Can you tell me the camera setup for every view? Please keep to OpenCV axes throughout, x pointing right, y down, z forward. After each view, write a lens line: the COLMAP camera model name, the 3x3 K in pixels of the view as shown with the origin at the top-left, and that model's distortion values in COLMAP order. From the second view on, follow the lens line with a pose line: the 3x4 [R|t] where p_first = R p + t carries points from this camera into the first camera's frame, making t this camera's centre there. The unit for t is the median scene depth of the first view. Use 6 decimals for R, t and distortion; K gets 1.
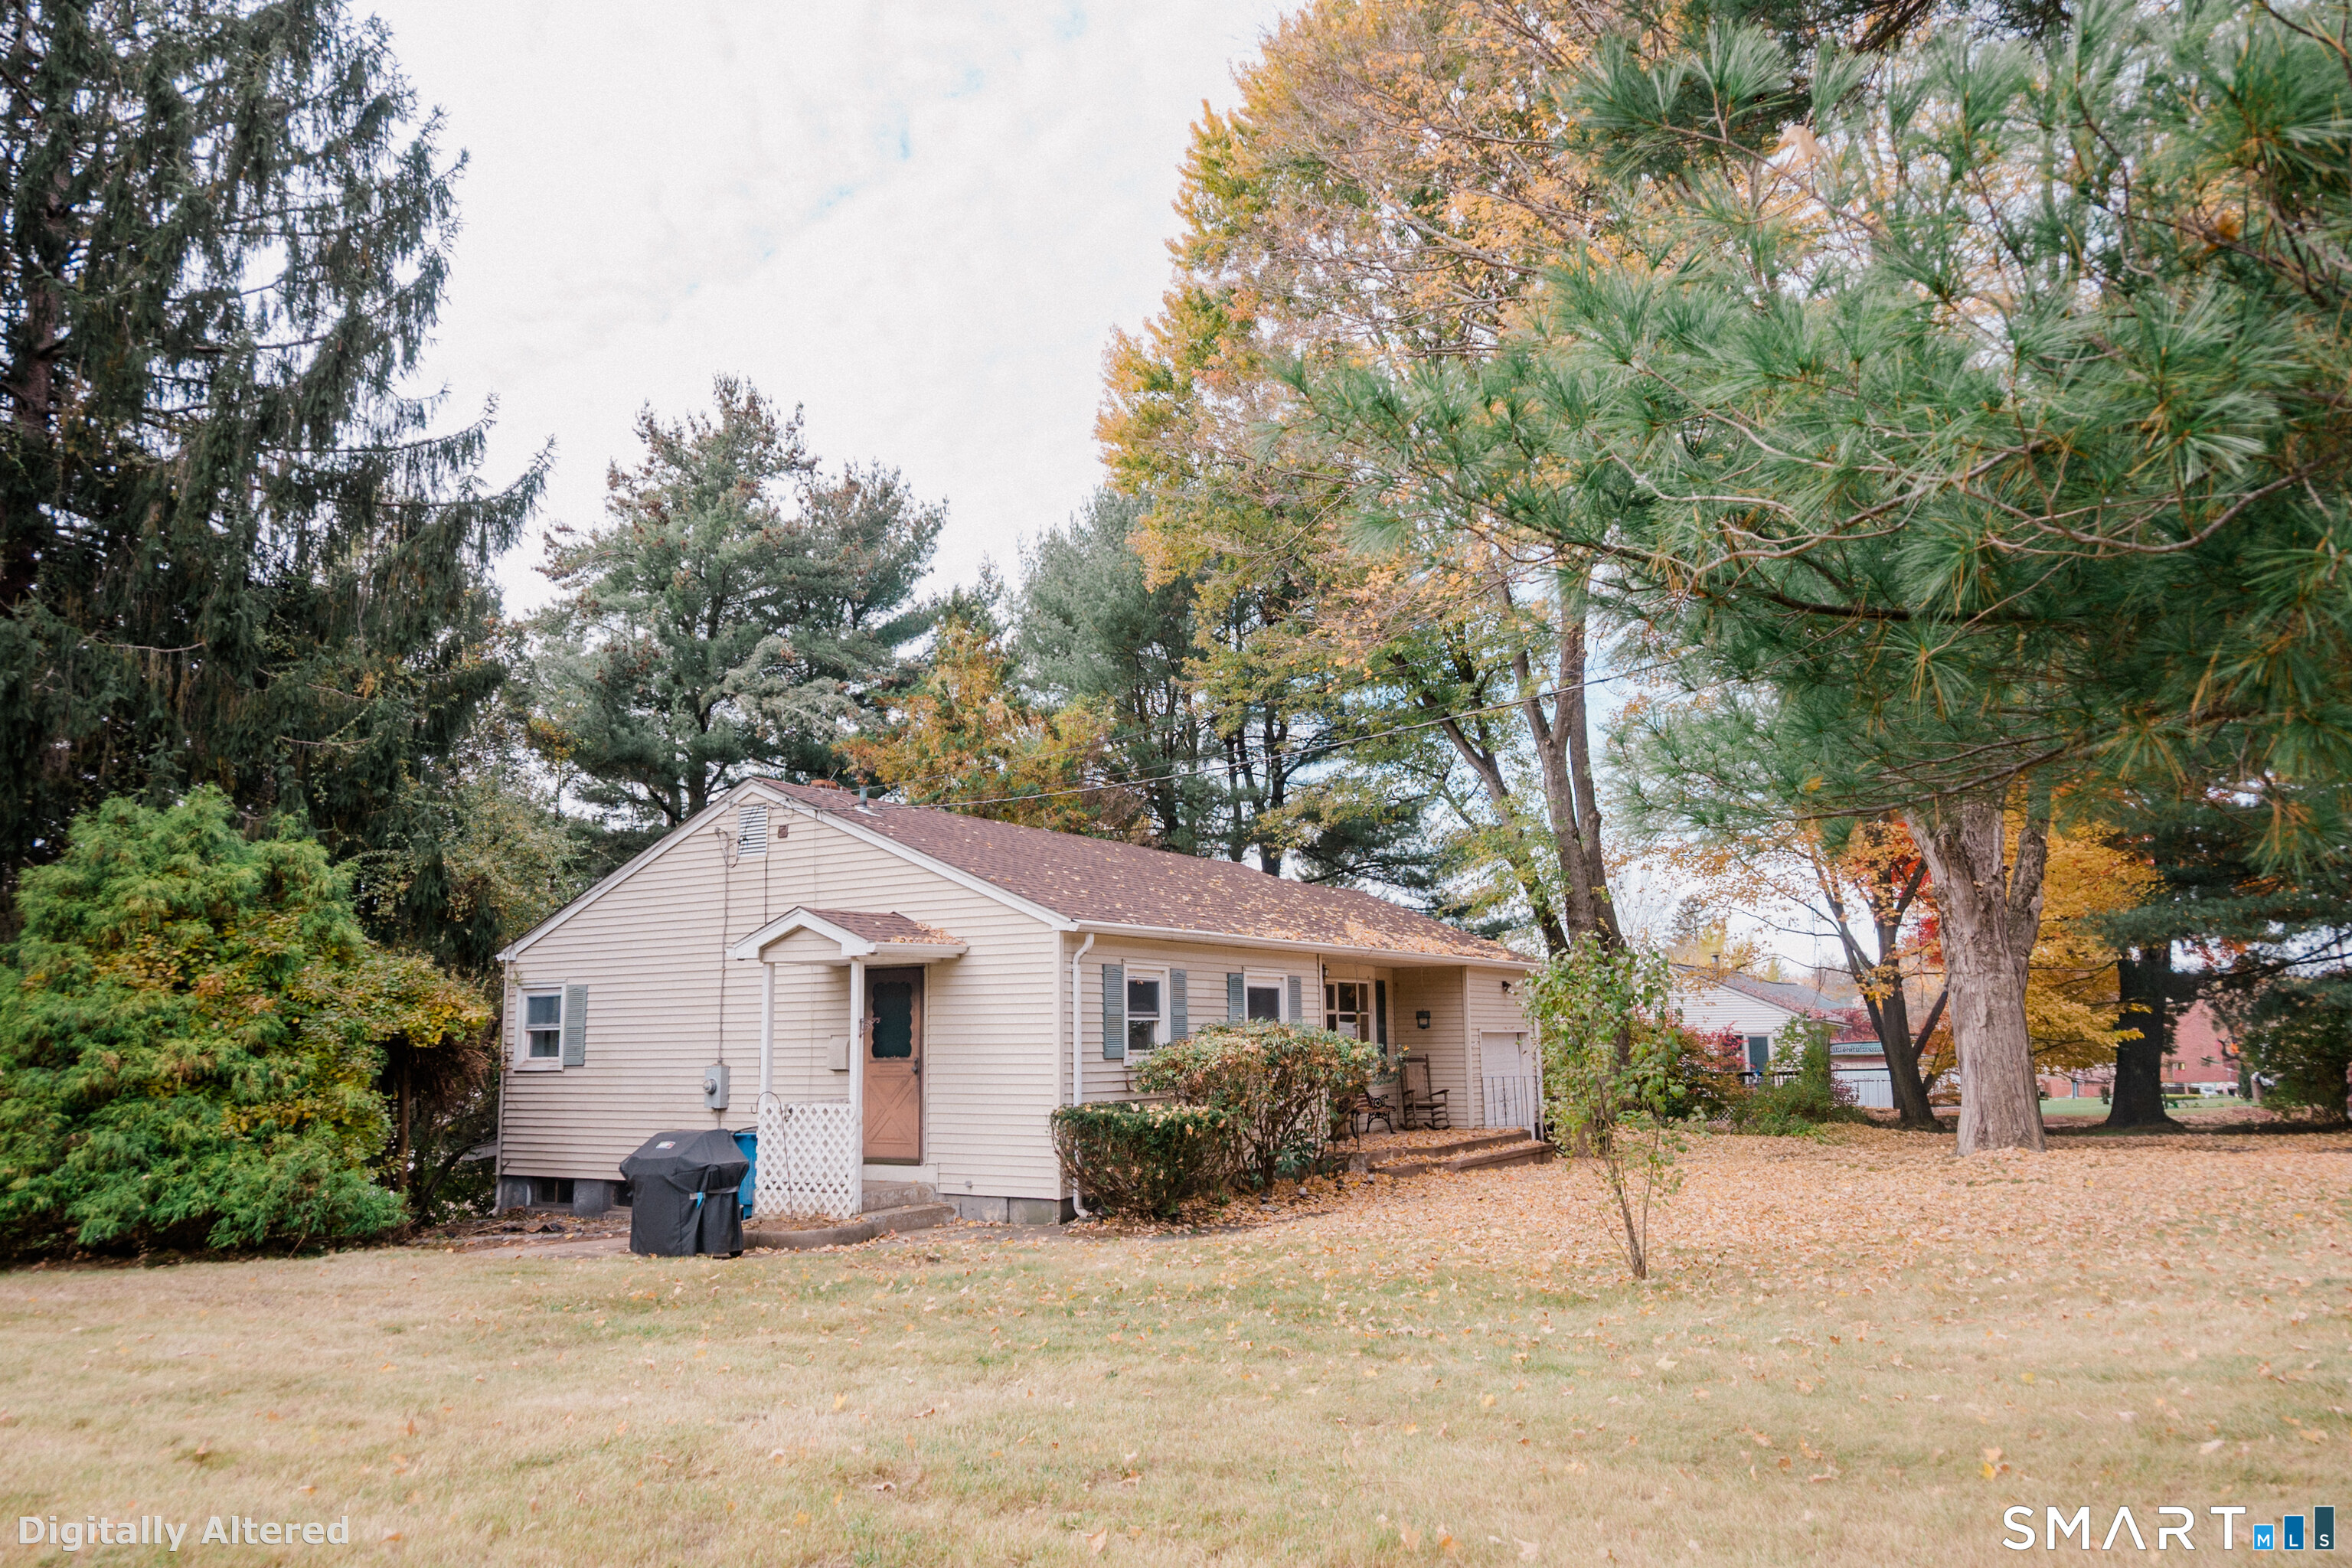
lens RADIAL K [[1697.5, 0, 1167.2], [0, 1697.5, 787.5], [0, 0, 1]] dist [0.001938, 0.001928]
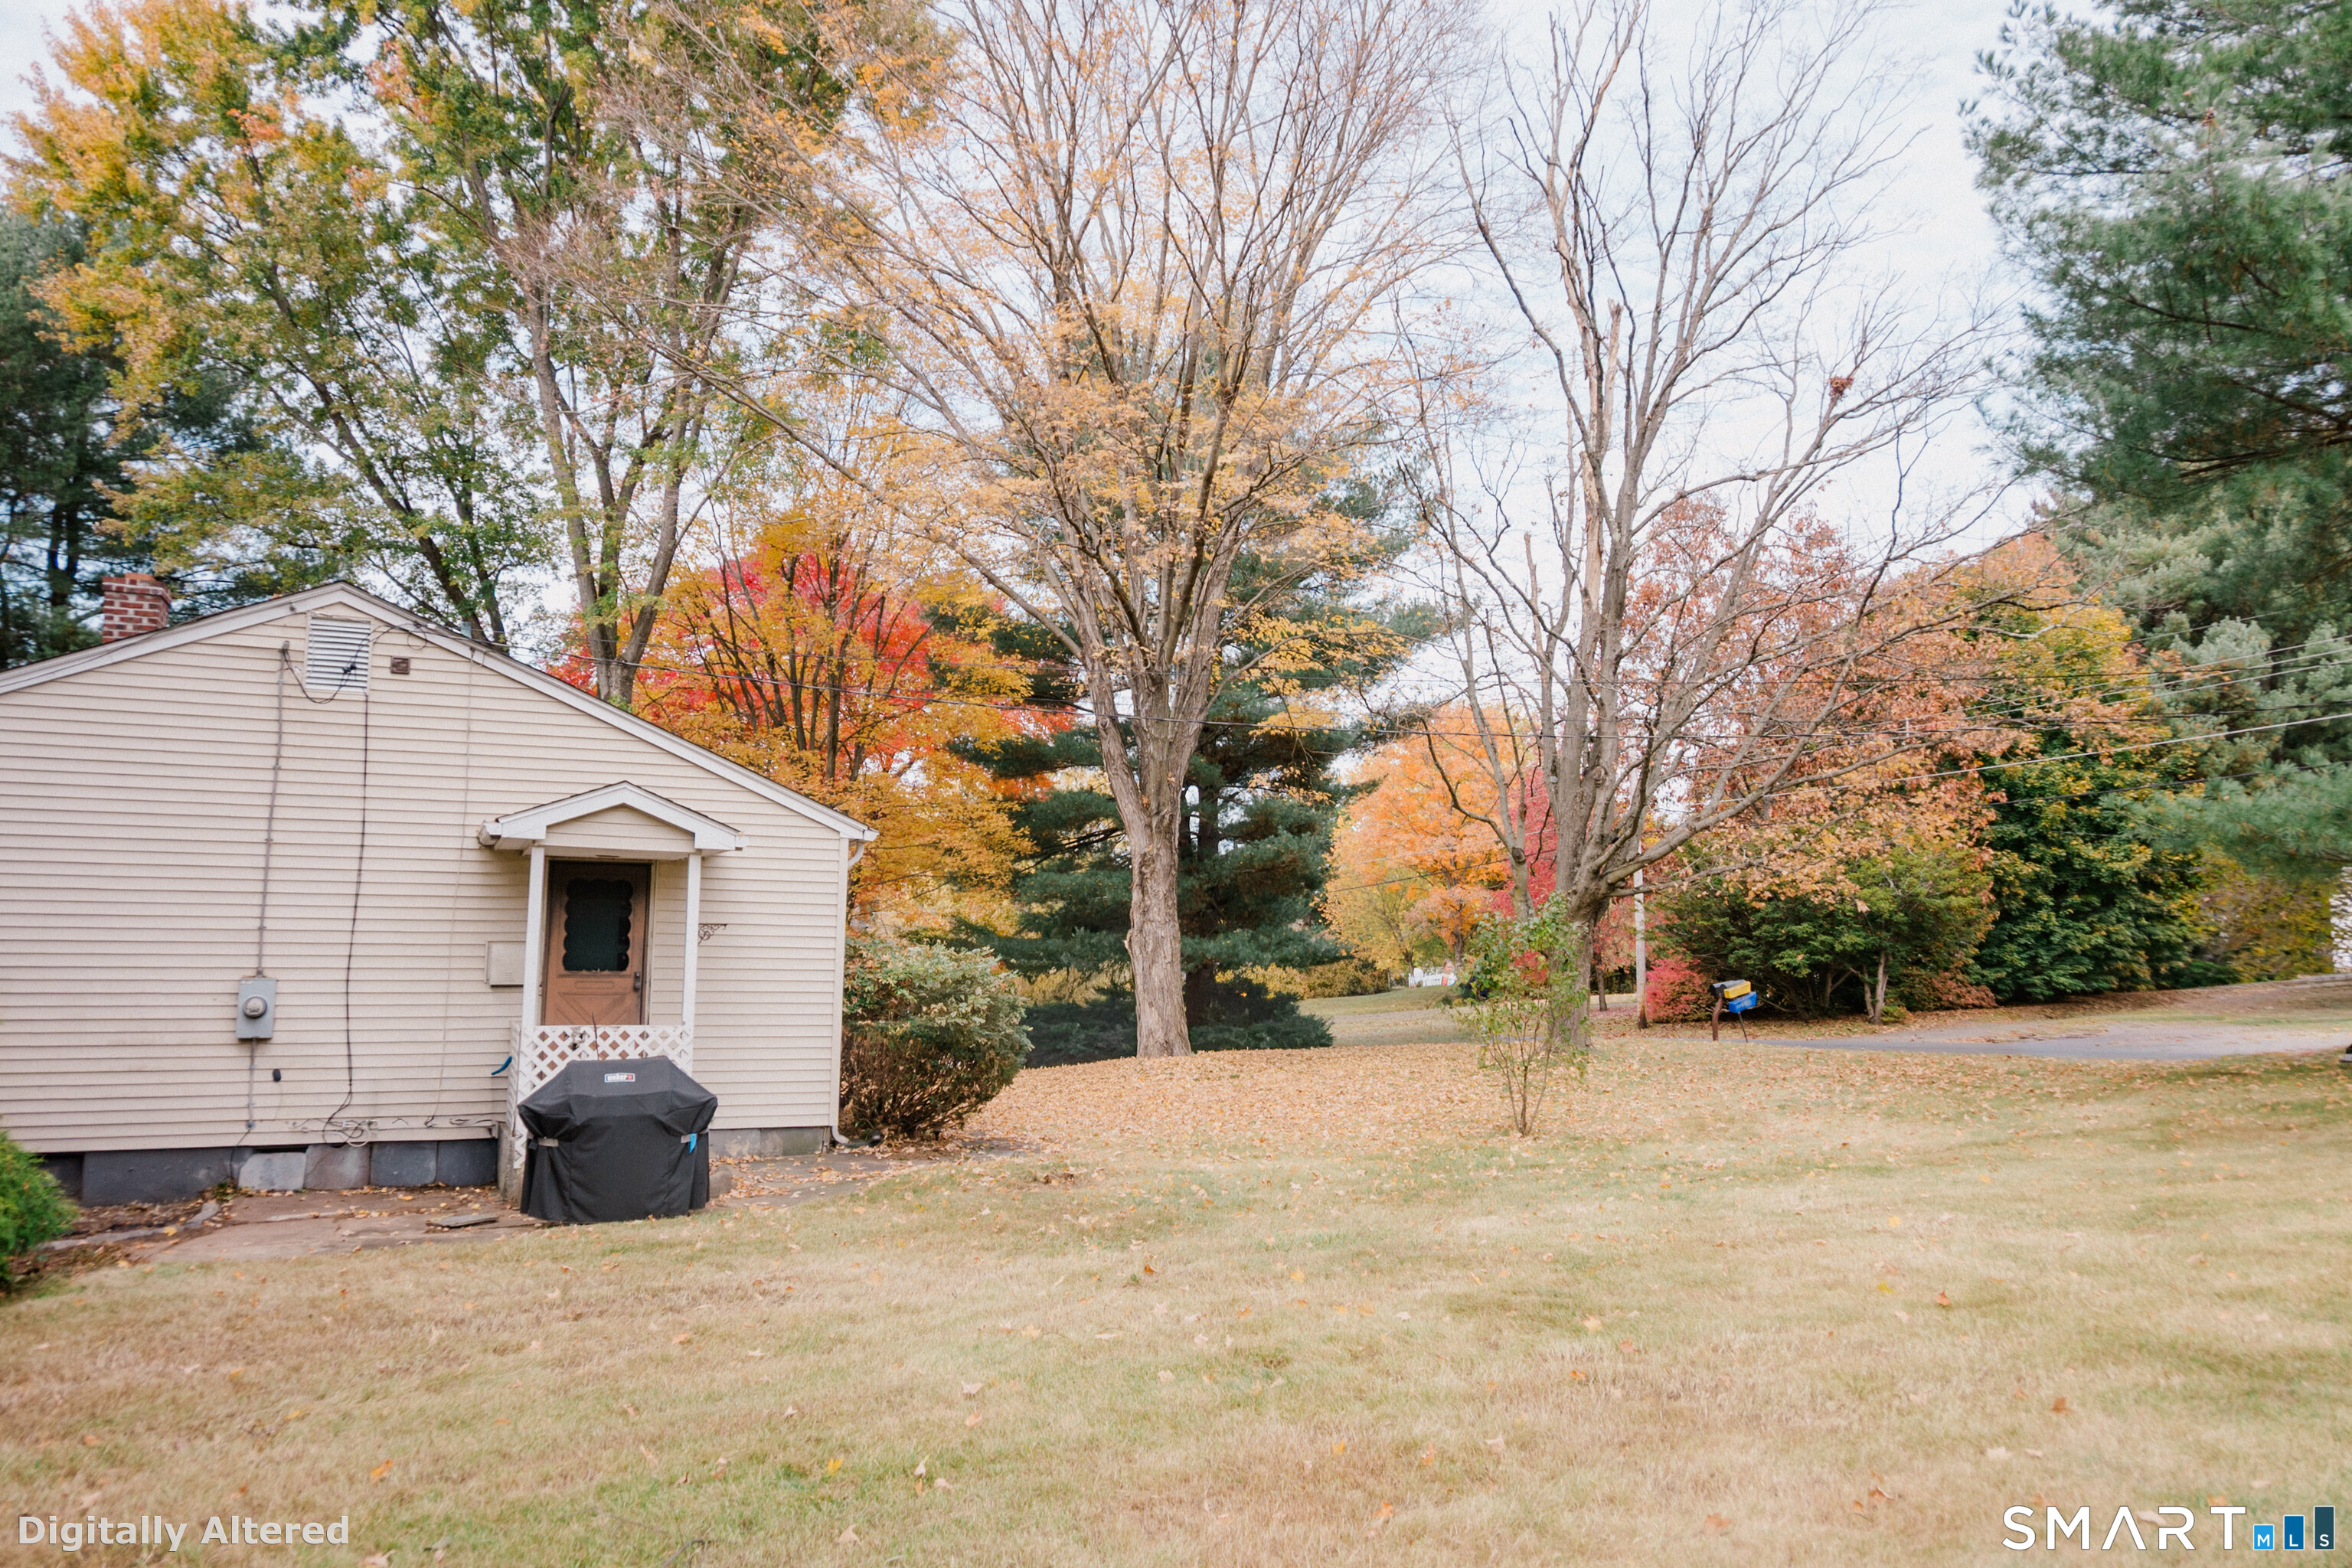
lens RADIAL K [[1697.5, 0, 1175.3], [0, 1697.5, 780.9], [0, 0, 1]] dist [0.001938, 0.001928]
pose [[0.517147, 0.109693, 0.848838, -0.720438], [-0.134092, 0.989890, -0.046227, 0.068967], [-0.845327, -0.089916, 0.526628, 0.343054]]
